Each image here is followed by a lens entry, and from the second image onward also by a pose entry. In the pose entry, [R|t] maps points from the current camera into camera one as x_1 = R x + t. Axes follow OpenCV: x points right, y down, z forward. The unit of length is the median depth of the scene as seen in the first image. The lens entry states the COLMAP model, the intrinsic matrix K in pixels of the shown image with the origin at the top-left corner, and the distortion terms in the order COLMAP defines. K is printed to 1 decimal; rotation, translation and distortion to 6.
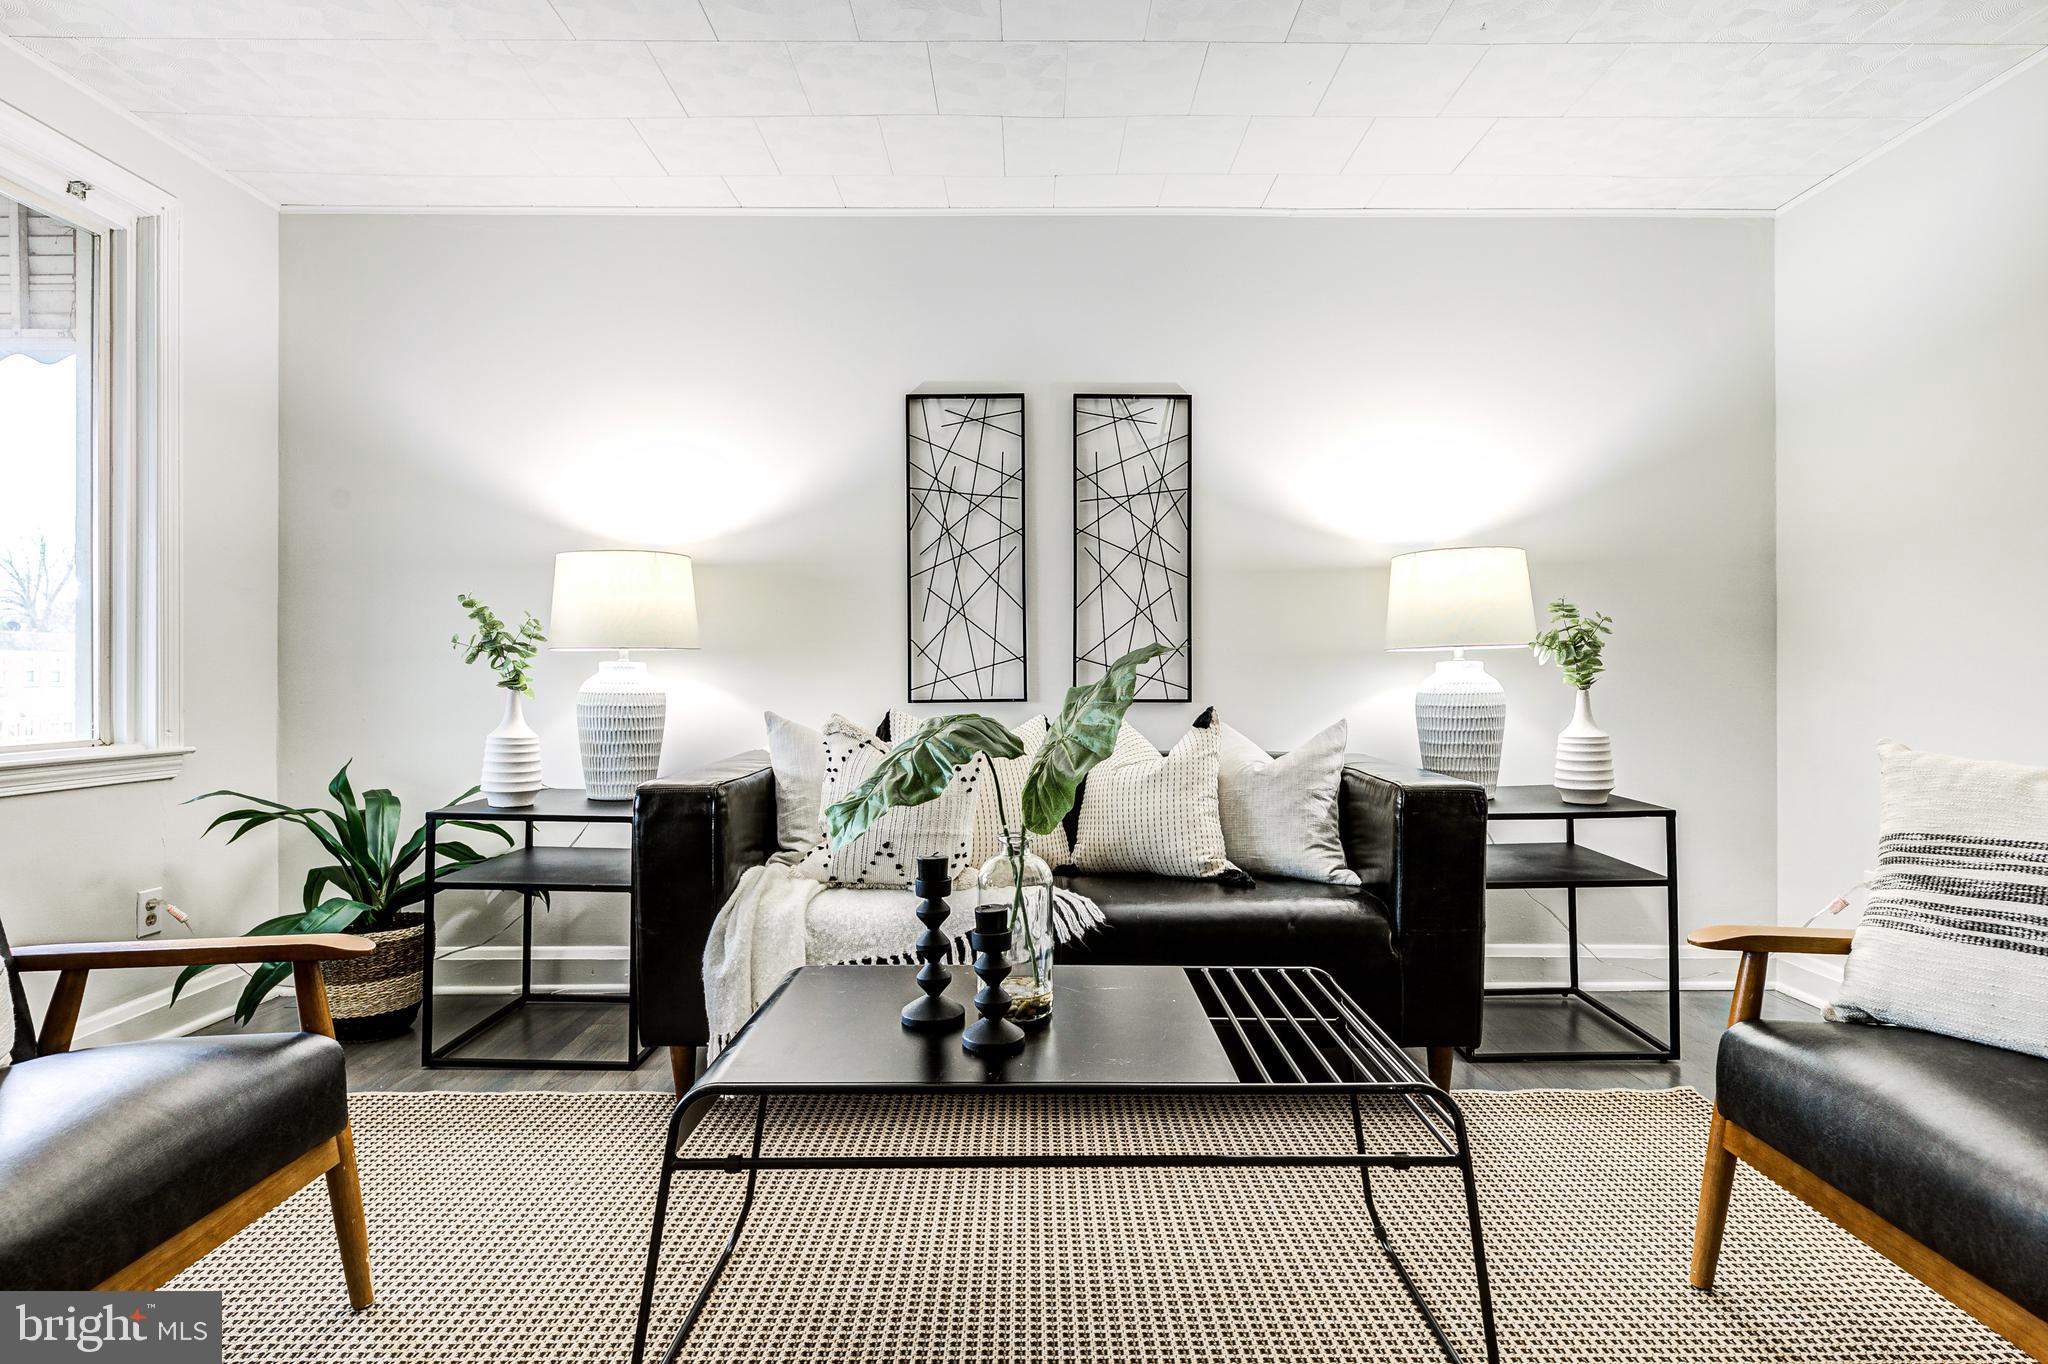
lens RADIAL K [[1070.9, 0, 1028.5], [0, 1070.9, 671.3], [0, 0, 1]] dist [0.004460, 0.002272]
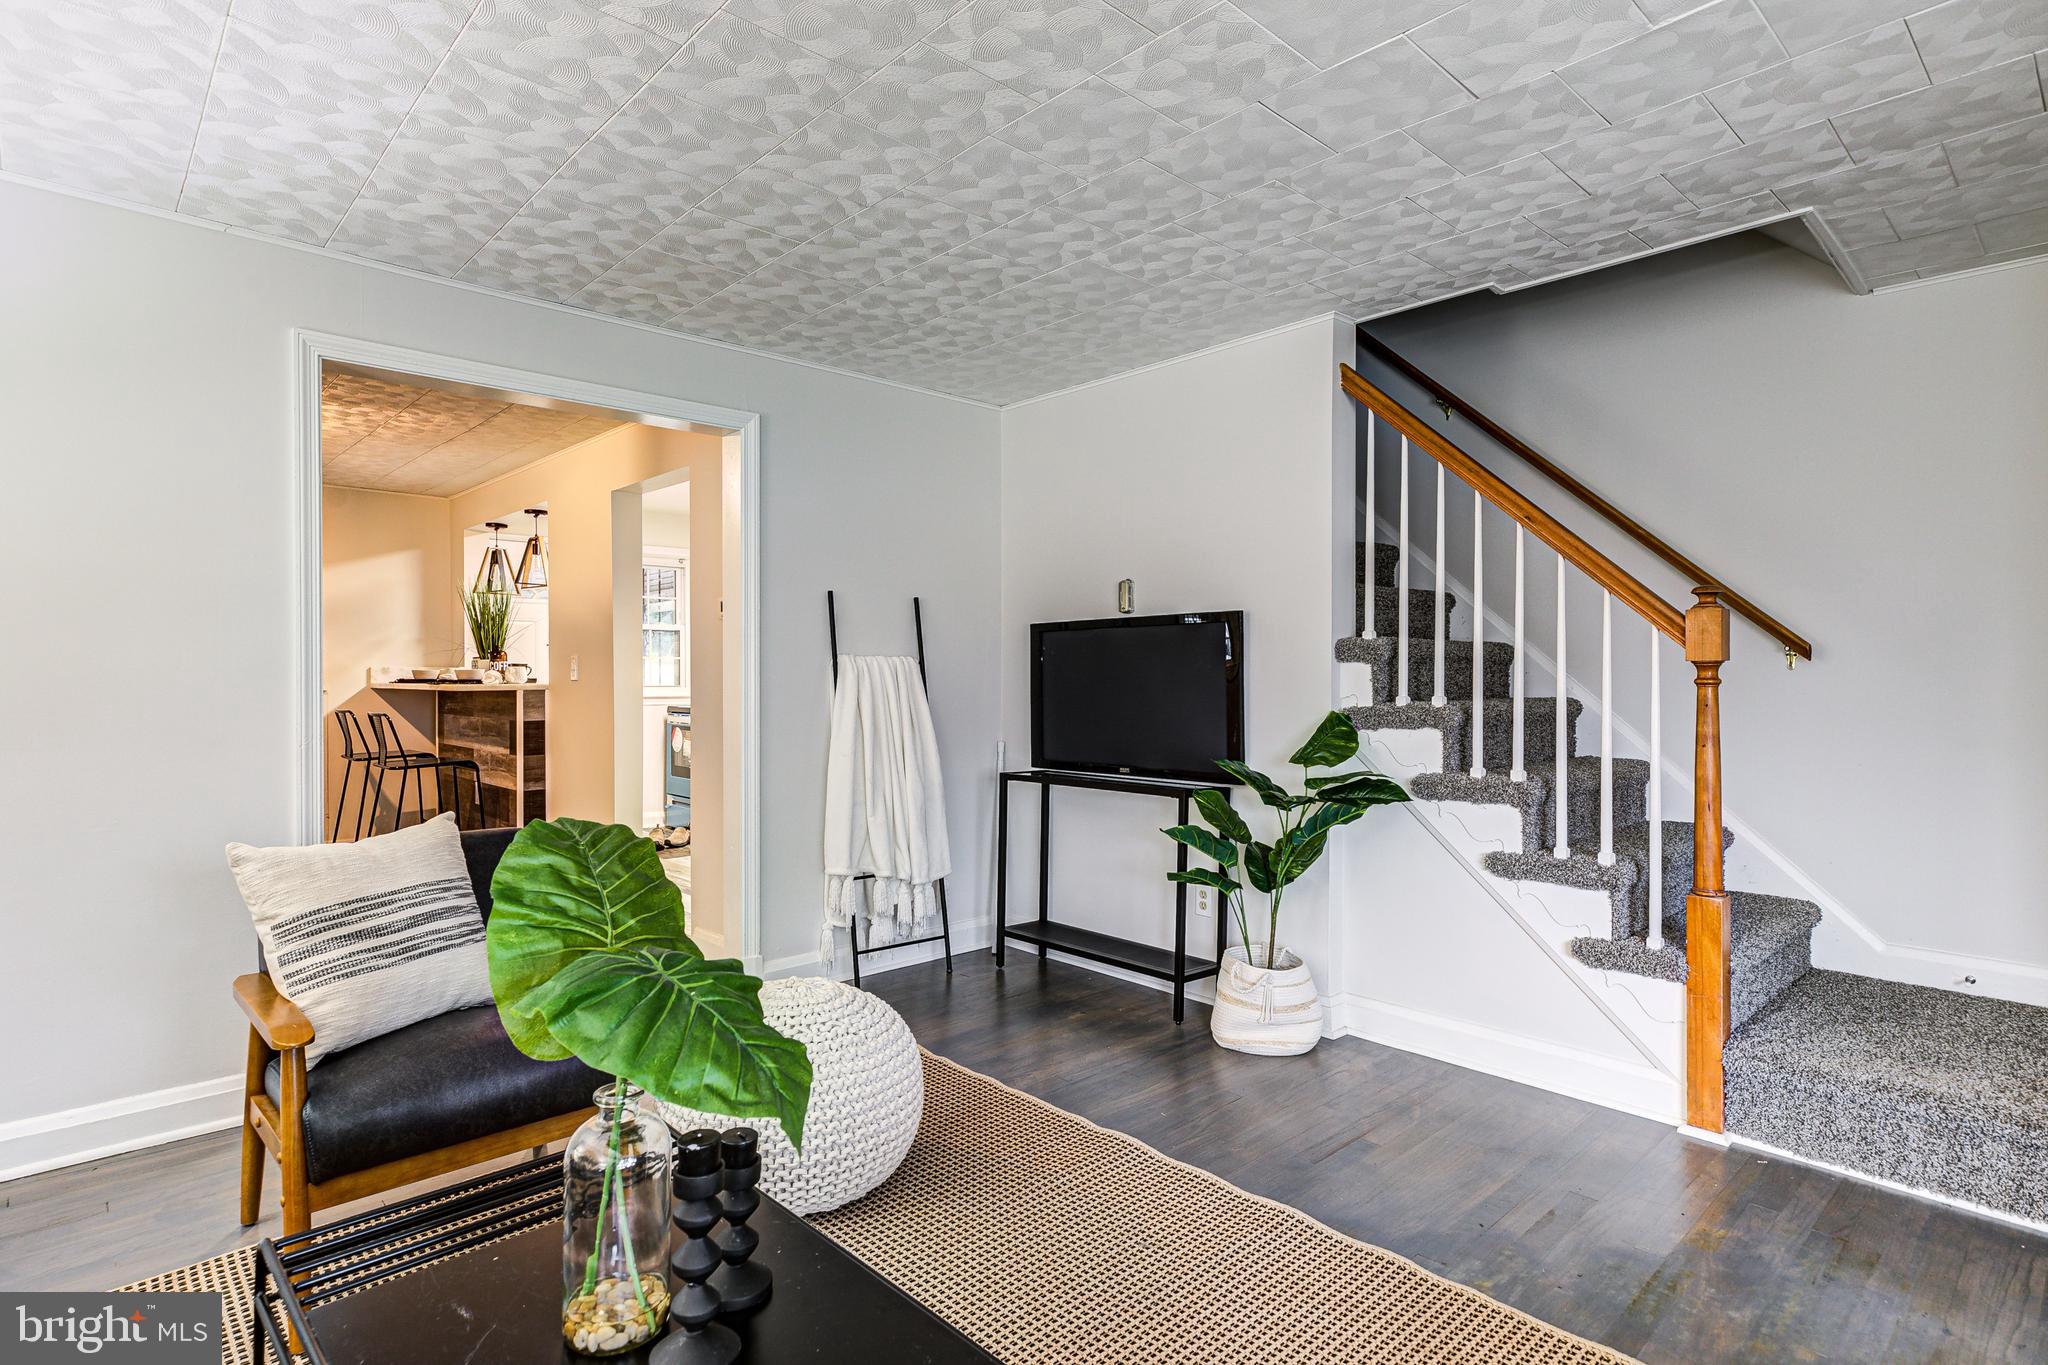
lens RADIAL K [[1052.6, 0, 1028.3], [0, 1052.6, 682.3], [0, 0, 1]] dist [0.002517, 0.000453]
pose [[-0.688765, -0.005924, 0.724960, -0.371012], [-0.001596, 0.999977, 0.006654, -0.070272], [-0.724983, 0.003426, -0.688758, 0.659192]]
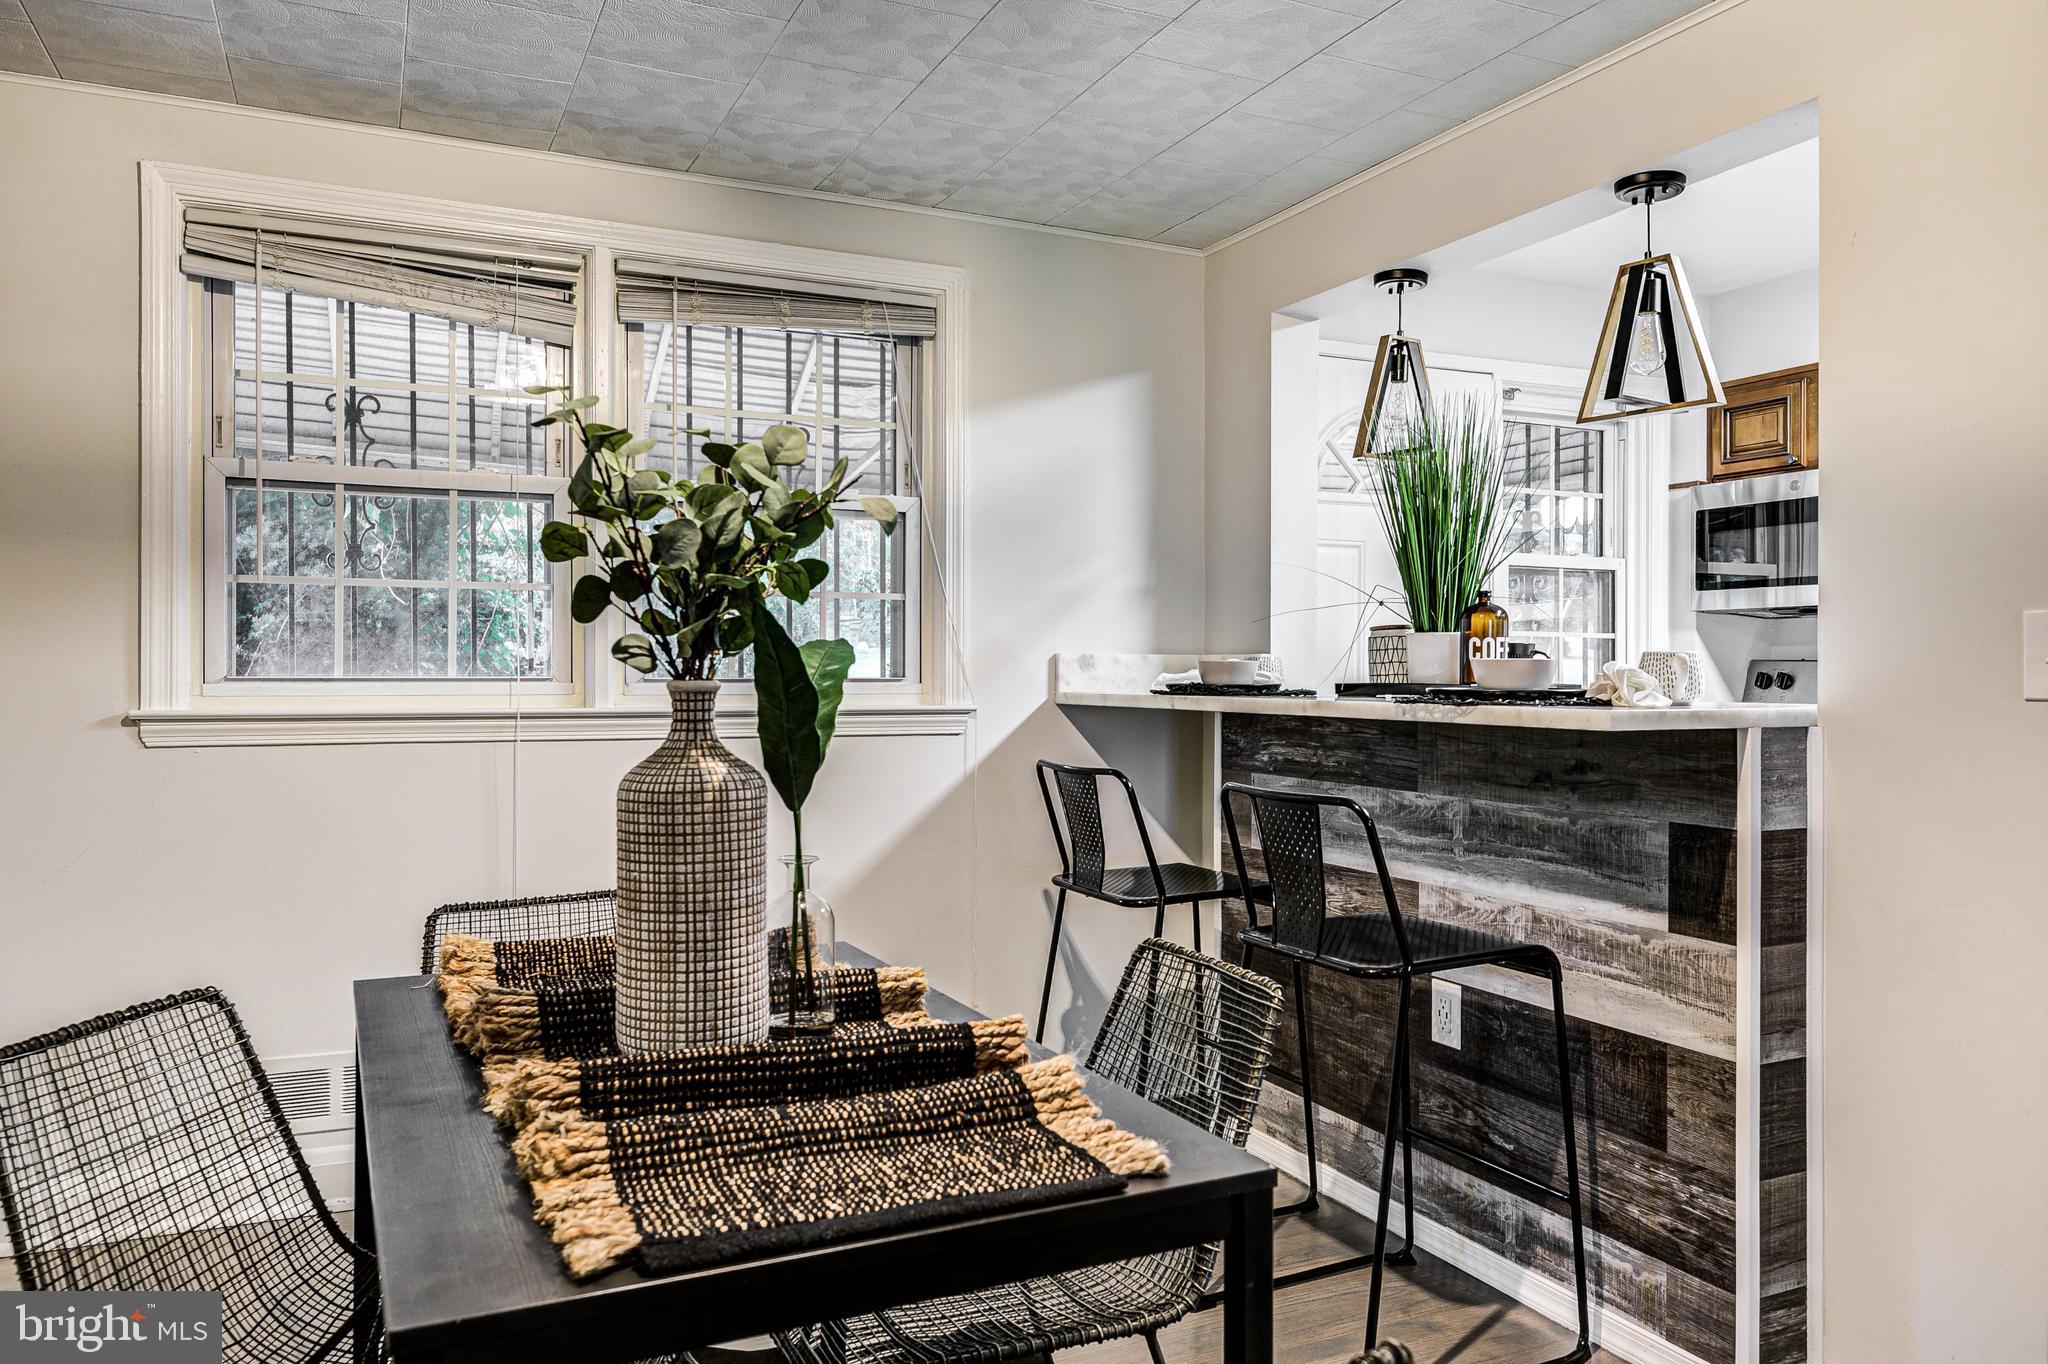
lens RADIAL K [[1459.6, 0, 1030.5], [0, 1459.6, 673.5], [0, 0, 1]] dist [0.028690, -0.001971]
pose [[-0.415547, -0.004905, 0.909558, 0.975079], [-0.007109, 0.999972, 0.002144, -0.070731], [-0.909544, -0.005575, -0.415571, 0.699328]]
